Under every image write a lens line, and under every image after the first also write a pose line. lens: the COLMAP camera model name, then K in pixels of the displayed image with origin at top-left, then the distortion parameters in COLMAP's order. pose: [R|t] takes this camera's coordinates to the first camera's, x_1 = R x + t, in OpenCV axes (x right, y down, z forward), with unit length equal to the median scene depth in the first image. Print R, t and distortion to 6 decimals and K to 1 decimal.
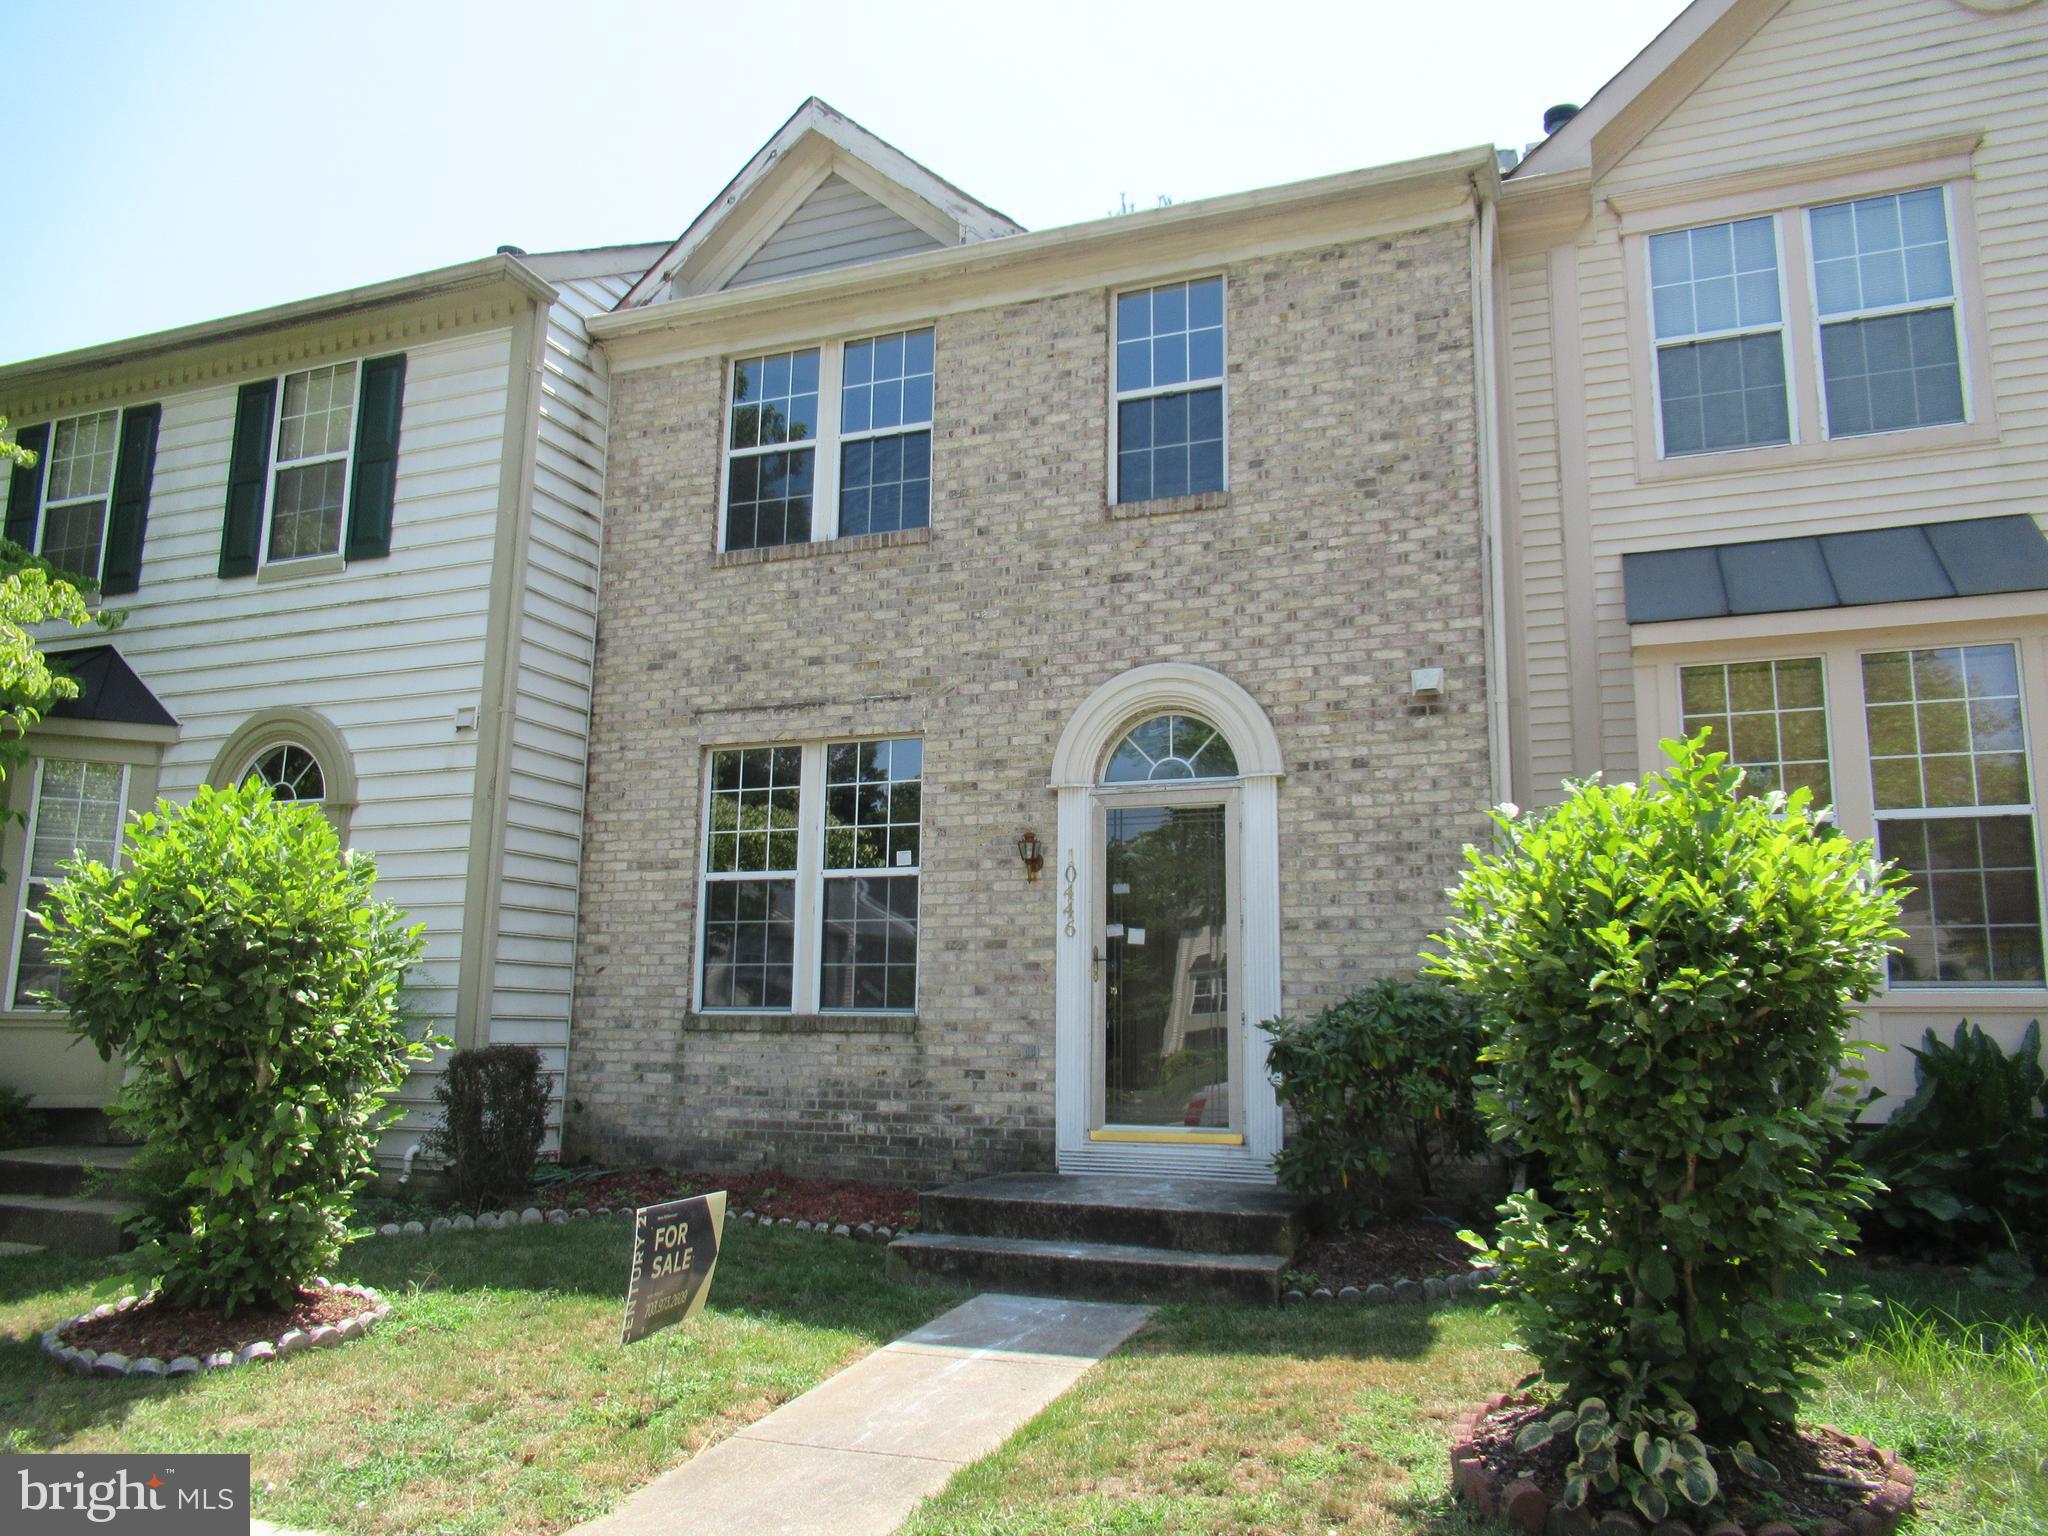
lens RADIAL K [[1527.5, 0, 1035.1], [0, 1527.5, 760.1], [0, 0, 1]] dist [-0.012105, 0.002523]
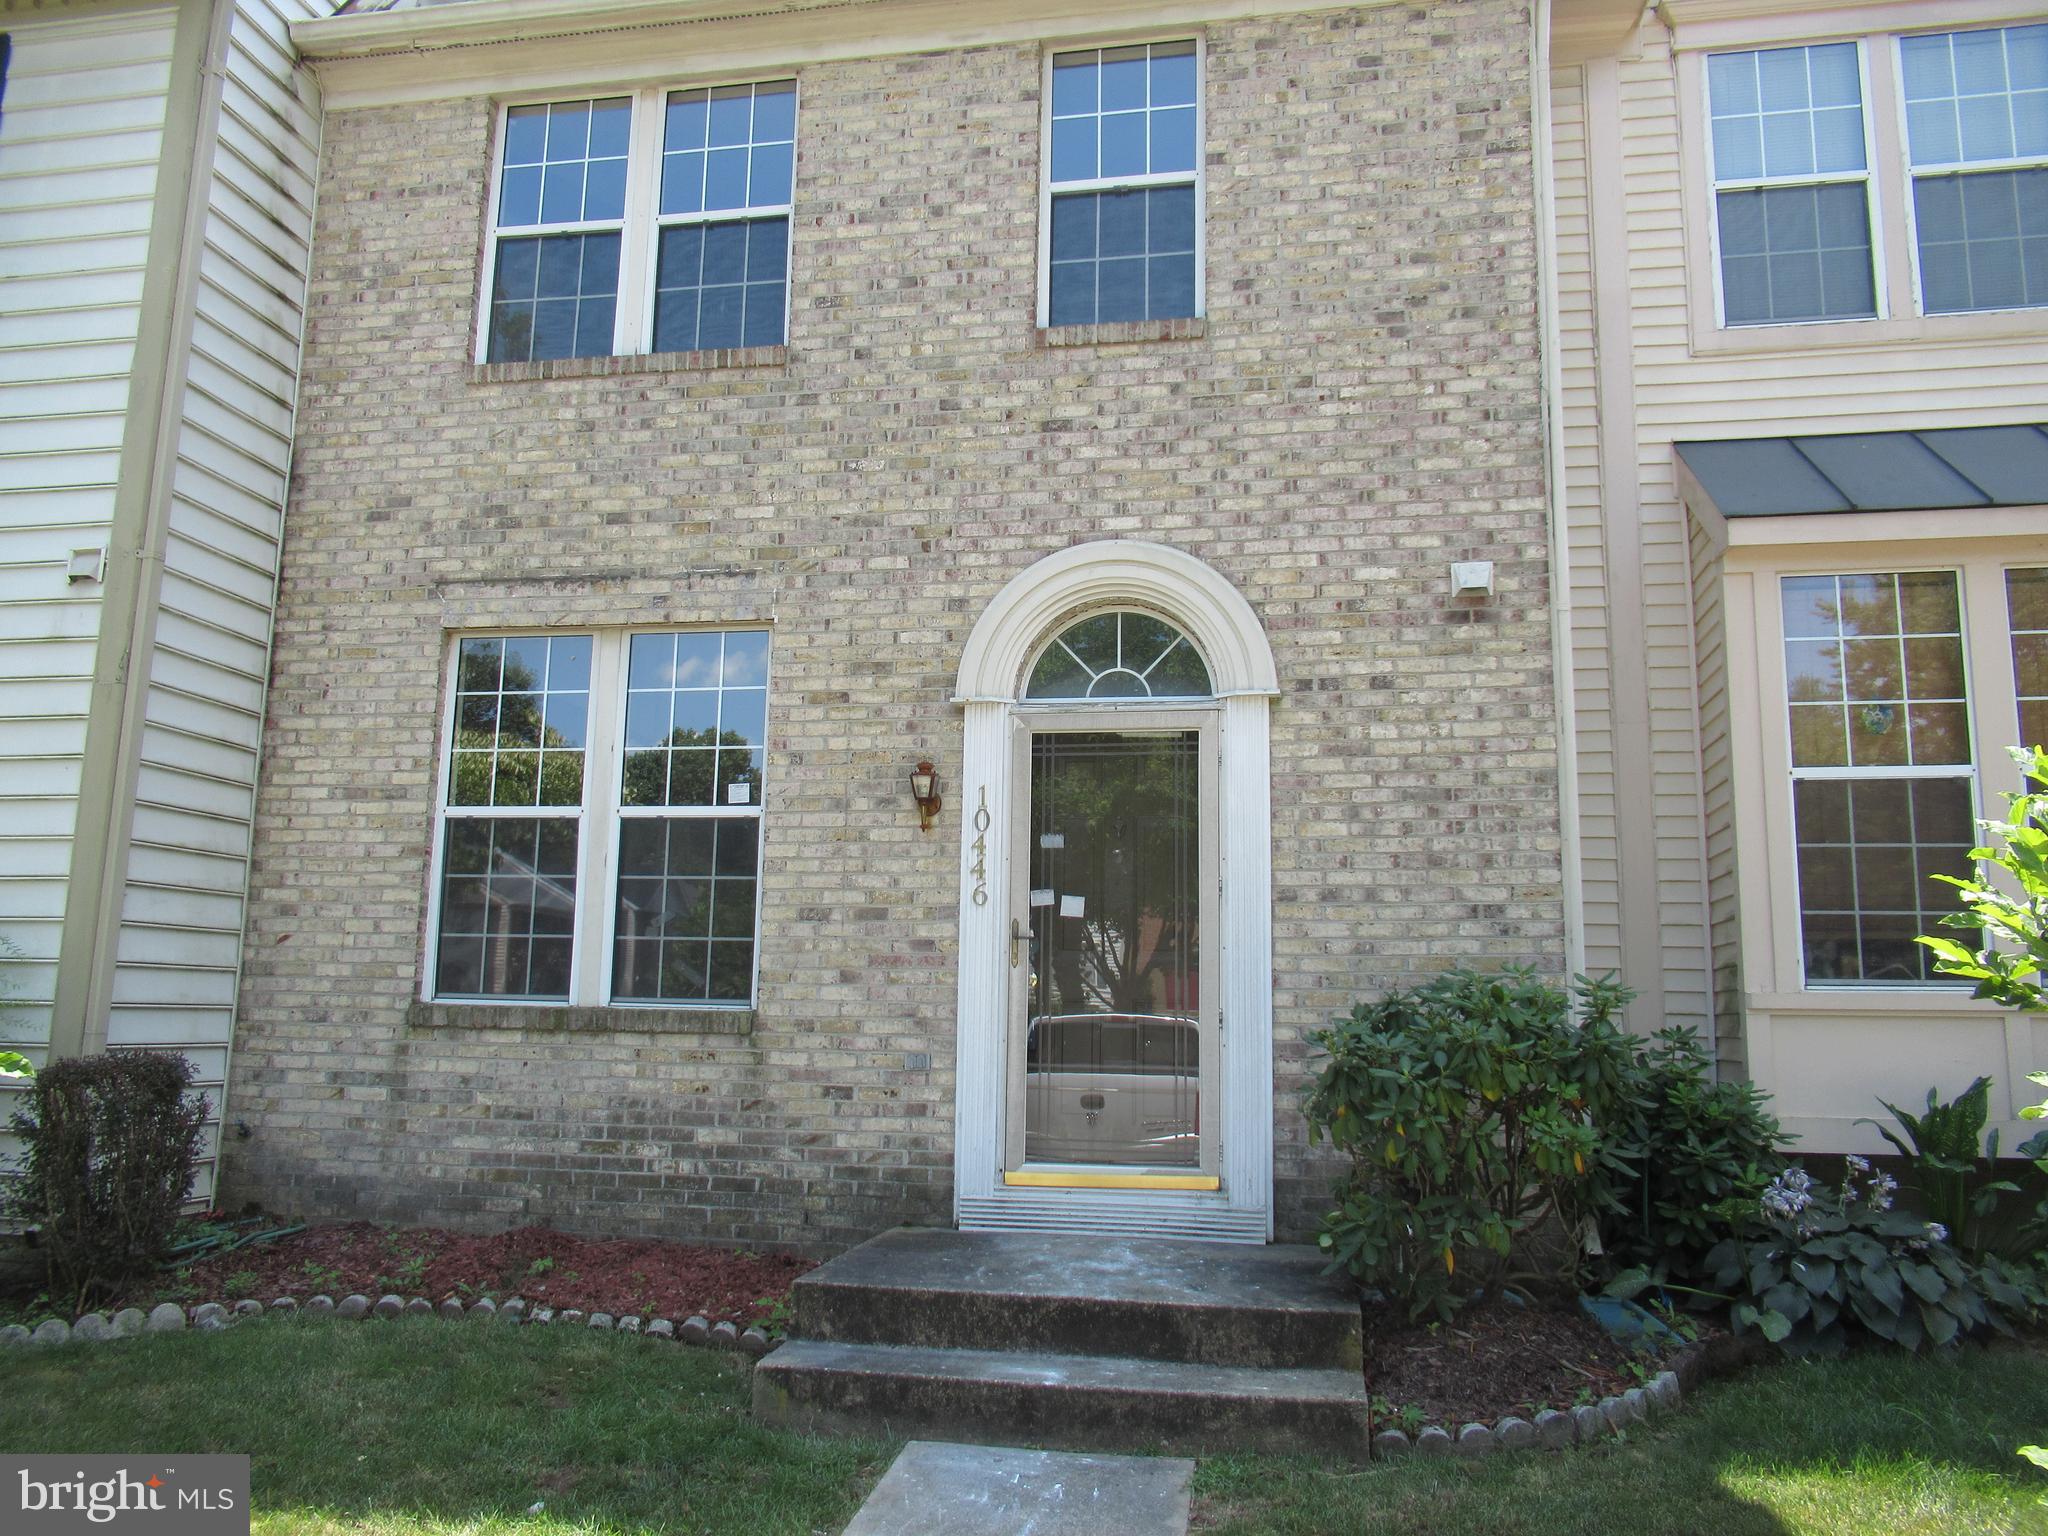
lens RADIAL K [[1527.5, 0, 1027.5], [0, 1527.5, 764.5], [0, 0, 1]] dist [-0.012105, 0.002523]
pose [[0.981199, 0.036902, 0.189437, -0.093253], [-0.040577, 0.999055, 0.015559, 0.035397], [-0.188684, -0.022953, 0.981770, 0.273561]]
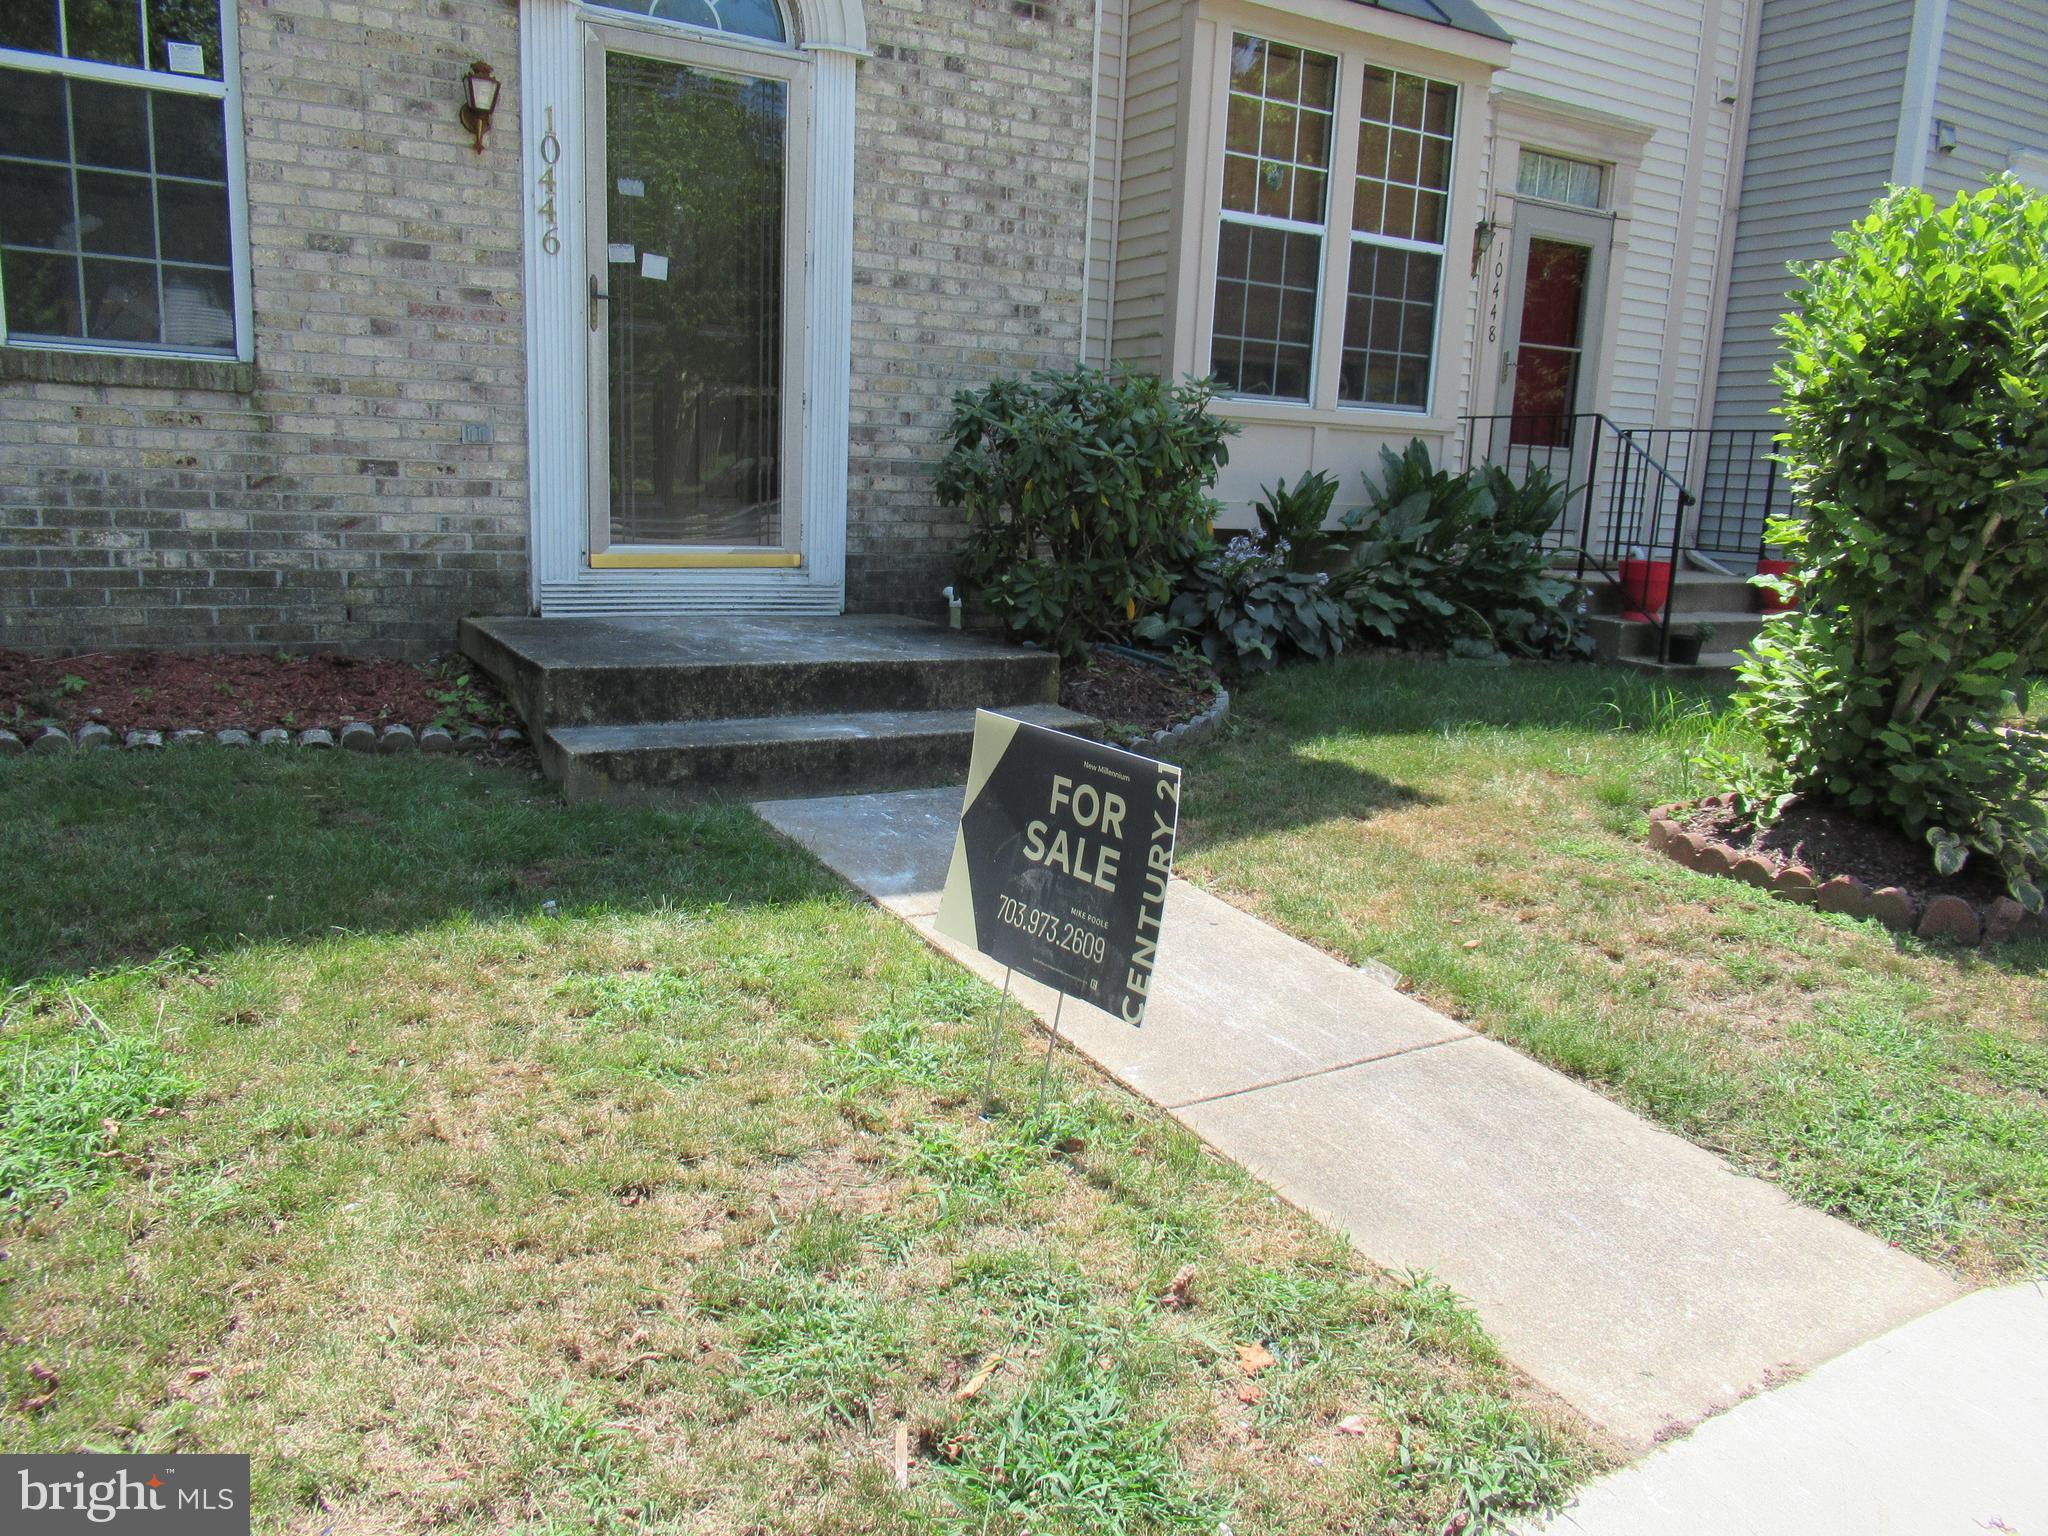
lens RADIAL K [[1527.5, 0, 1029.7], [0, 1527.5, 773.4], [0, 0, 1]] dist [-0.012105, 0.002523]
pose [[0.603512, -0.140450, 0.784887, -0.374592], [-0.182245, 0.934010, 0.307267, 0.084609], [-0.776247, -0.328481, 0.538090, 0.425563]]
